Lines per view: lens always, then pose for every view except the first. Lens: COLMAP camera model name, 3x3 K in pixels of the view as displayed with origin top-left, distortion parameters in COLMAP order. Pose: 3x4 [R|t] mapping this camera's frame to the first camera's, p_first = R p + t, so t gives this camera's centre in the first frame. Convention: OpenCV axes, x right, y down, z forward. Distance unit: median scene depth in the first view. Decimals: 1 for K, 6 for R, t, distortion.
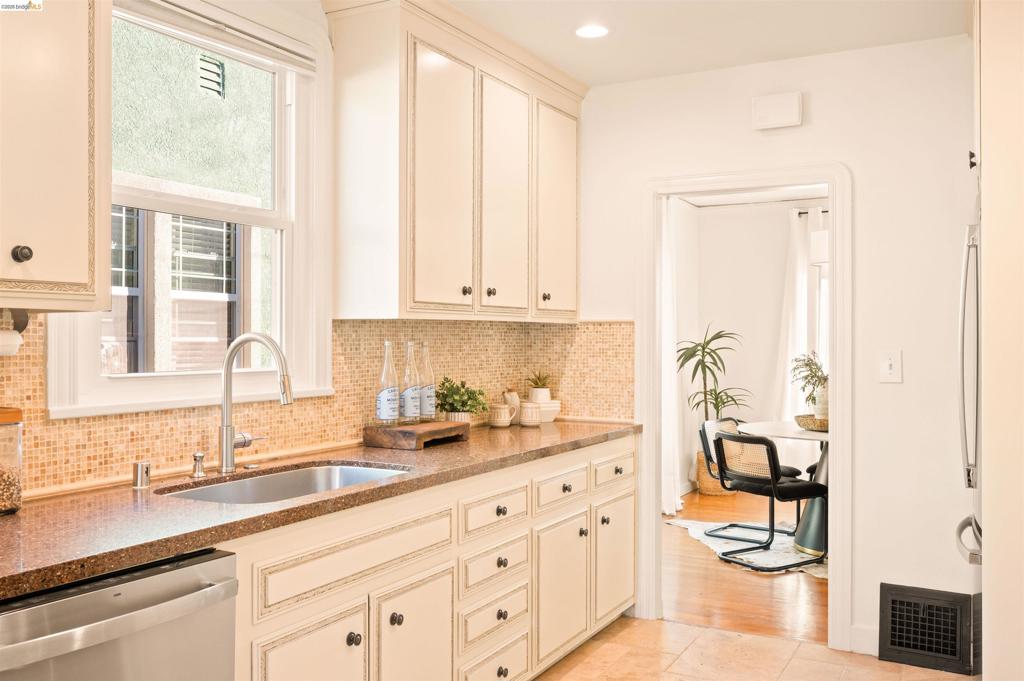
lens RADIAL K [[882.8, 0, 512.0], [0, 882.8, 340.5], [0, 0, 1]] dist [-0.024186, -0.003459]
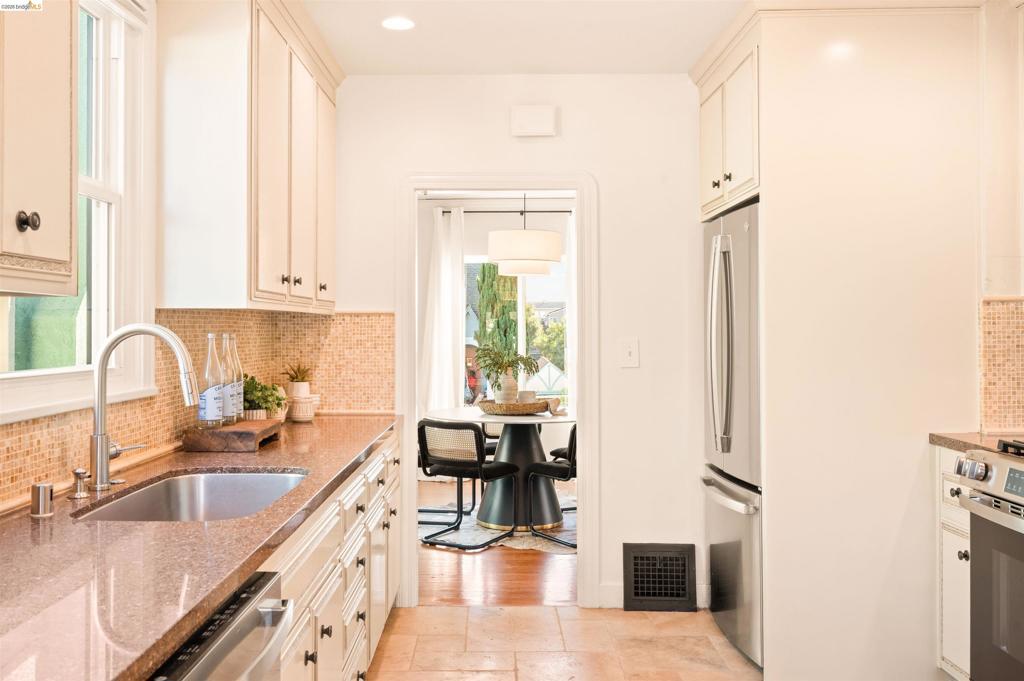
lens RADIAL K [[882.8, 0, 512.0], [0, 882.8, 340.5], [0, 0, 1]] dist [-0.024186, -0.003459]
pose [[0.887400, -0.008472, 0.460923, -0.238775], [0.004437, 0.999942, 0.009837, 0.000523], [-0.460979, -0.006684, 0.887386, 0.051634]]
